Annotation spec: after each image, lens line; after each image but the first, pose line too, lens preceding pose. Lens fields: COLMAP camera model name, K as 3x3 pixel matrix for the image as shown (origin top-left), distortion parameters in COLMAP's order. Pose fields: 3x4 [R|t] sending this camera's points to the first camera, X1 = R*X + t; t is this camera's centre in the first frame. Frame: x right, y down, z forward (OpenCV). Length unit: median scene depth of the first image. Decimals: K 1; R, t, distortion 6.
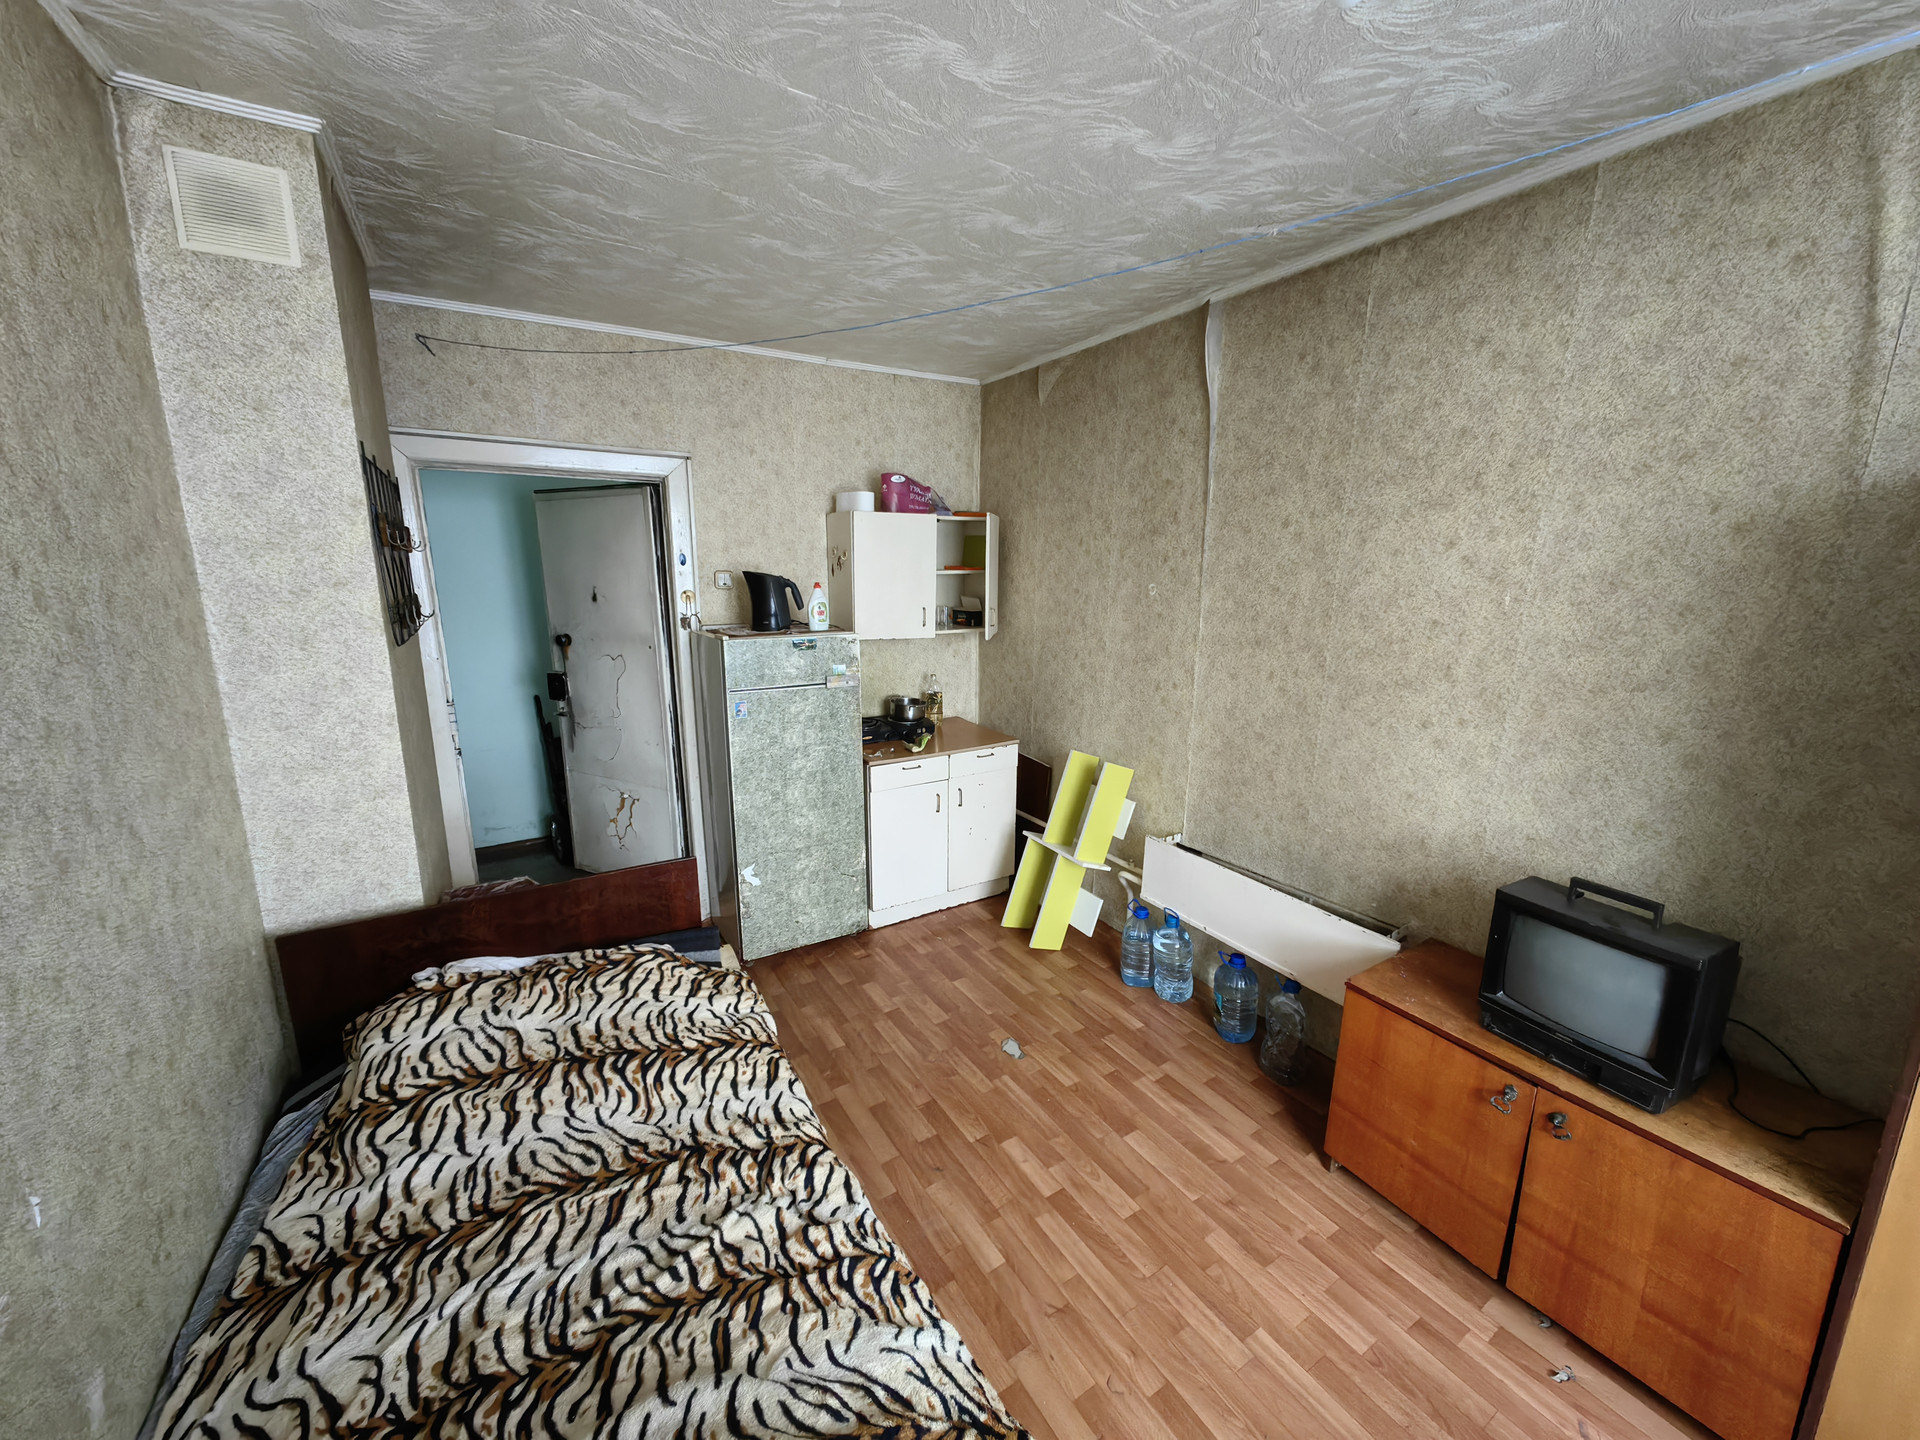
lens RADIAL K [[730.6, 0, 963.9], [0, 730.6, 712.5], [0, 0, 1]] dist [0.002046, 0.000011]
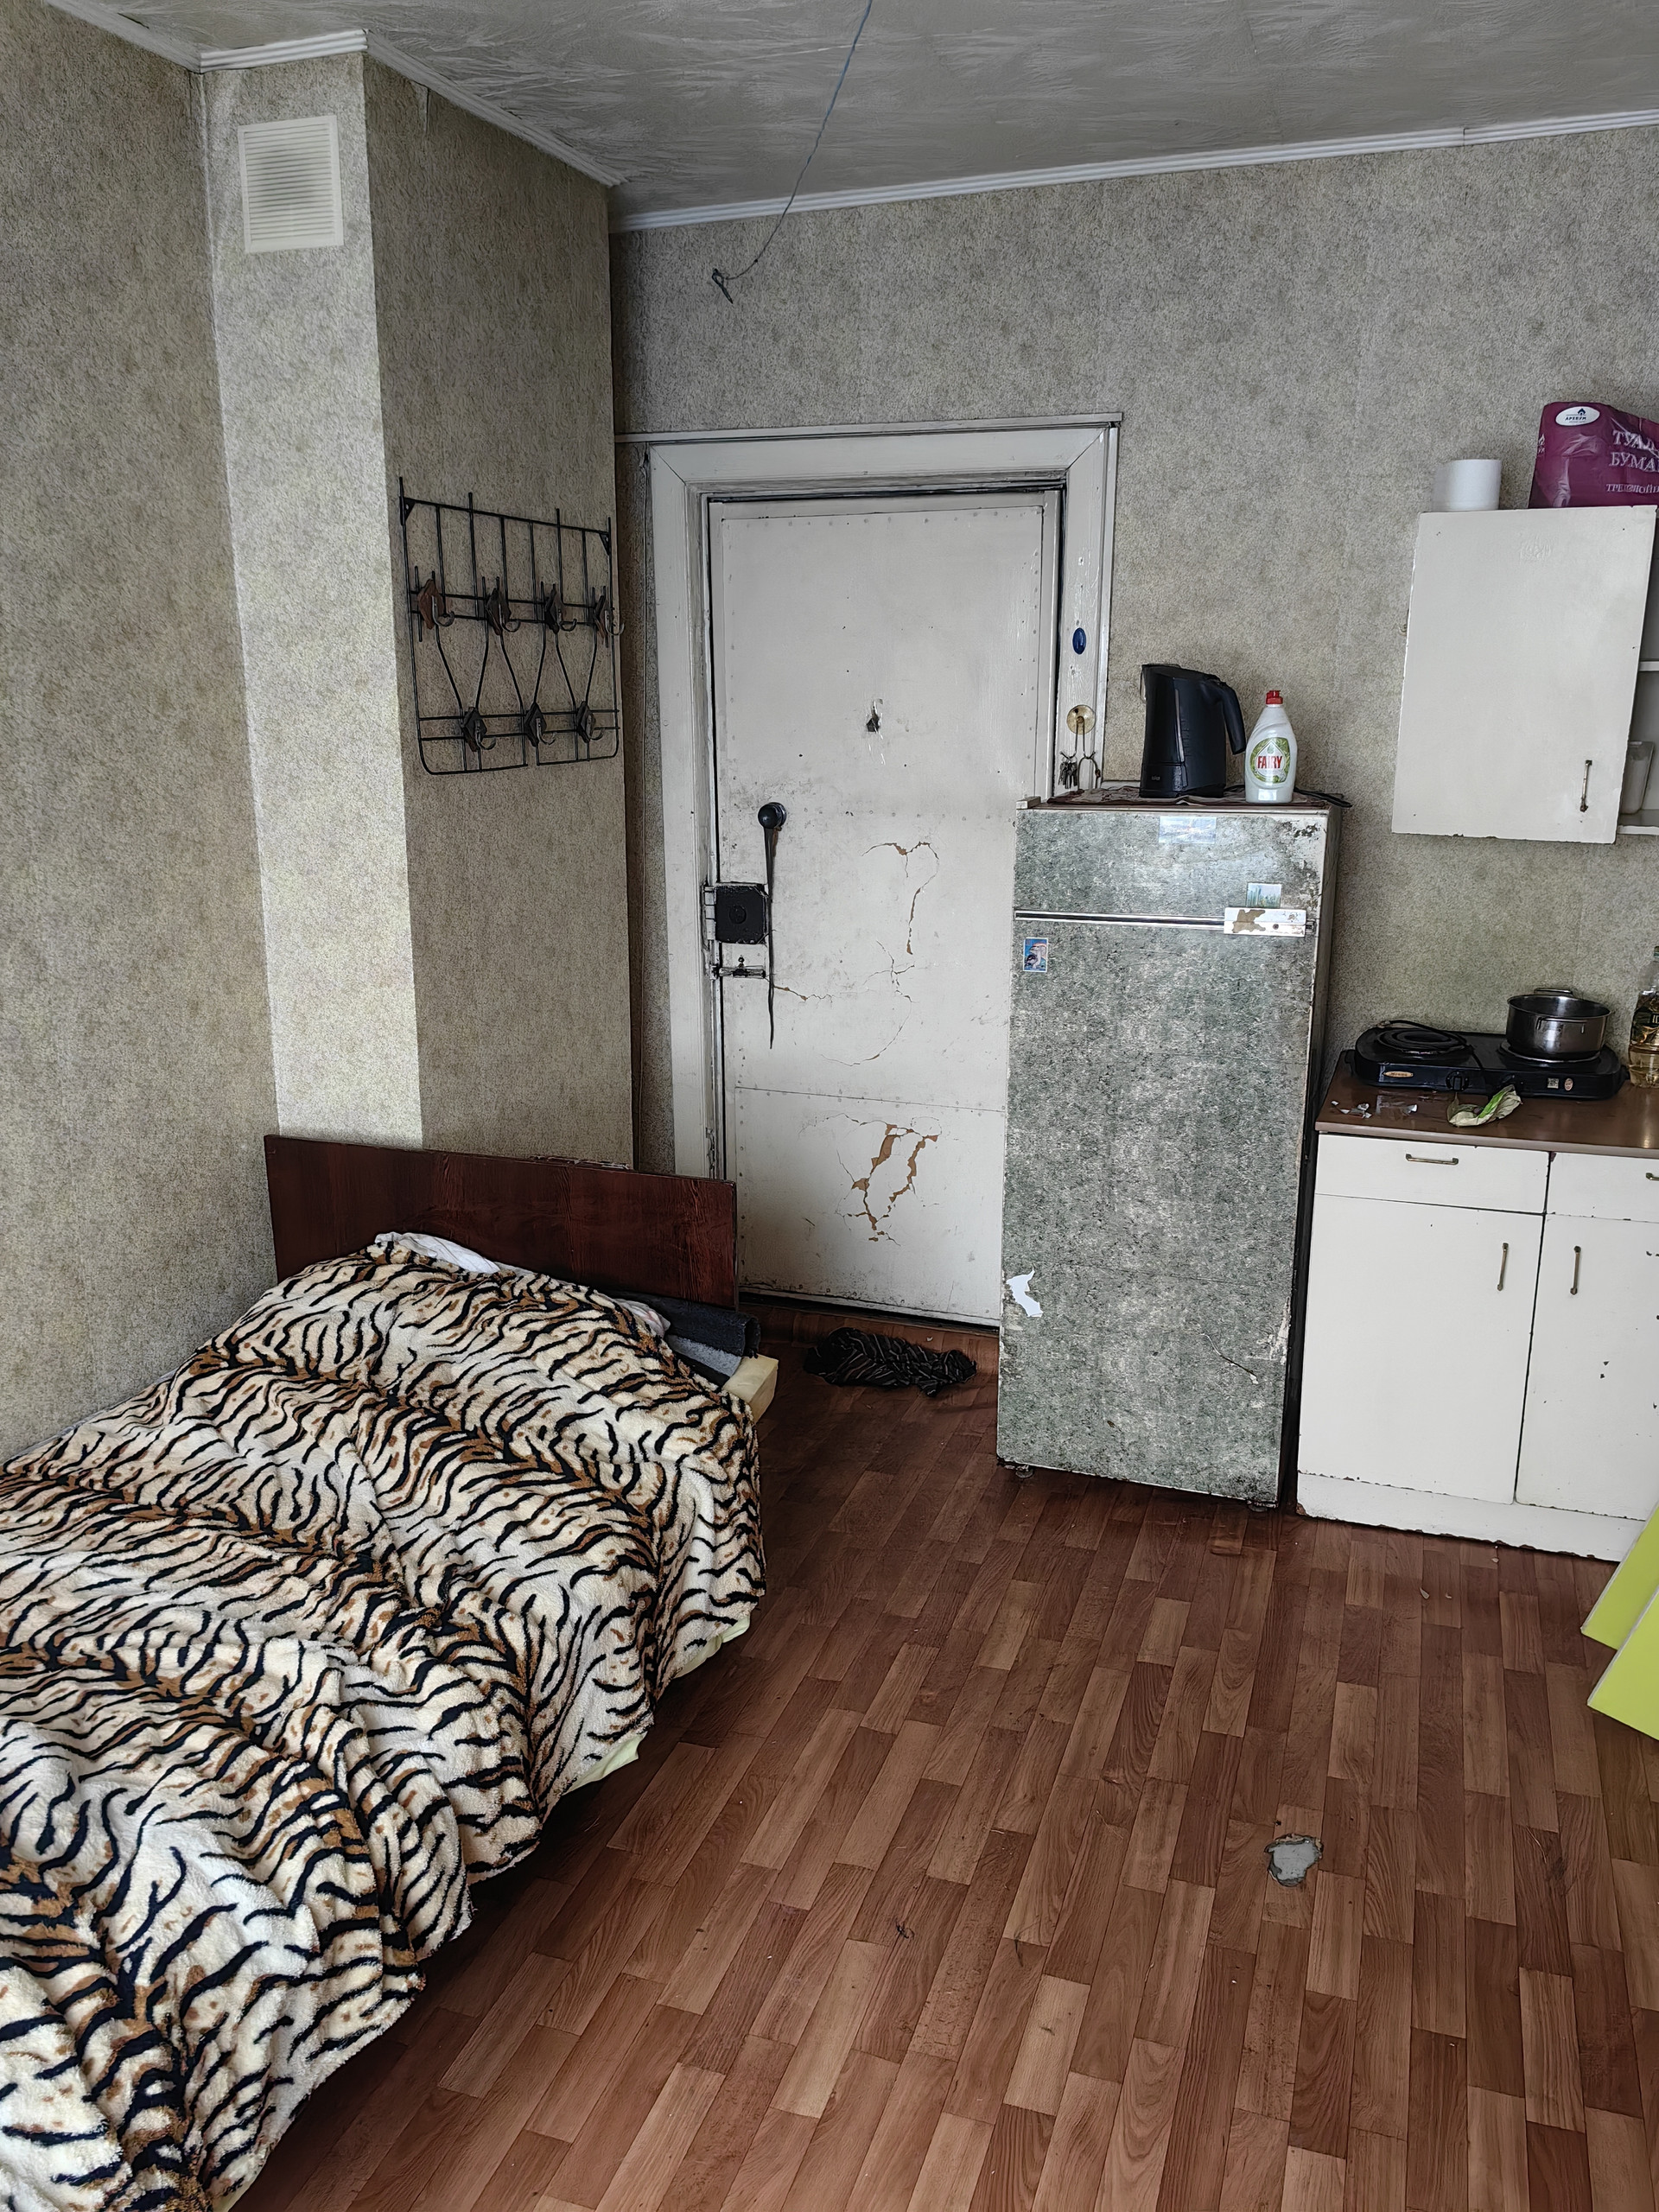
lens RADIAL K [[1710.9, 0, 829.5], [0, 1710.9, 1106.0], [0, 0, 1]] dist [0.090660, -0.141460]
pose [[0.626439, 0.190583, -0.755813, 0.828515], [-0.147439, 0.981116, 0.125192, -0.045685], [0.765399, 0.033011, 0.642709, 0.265155]]
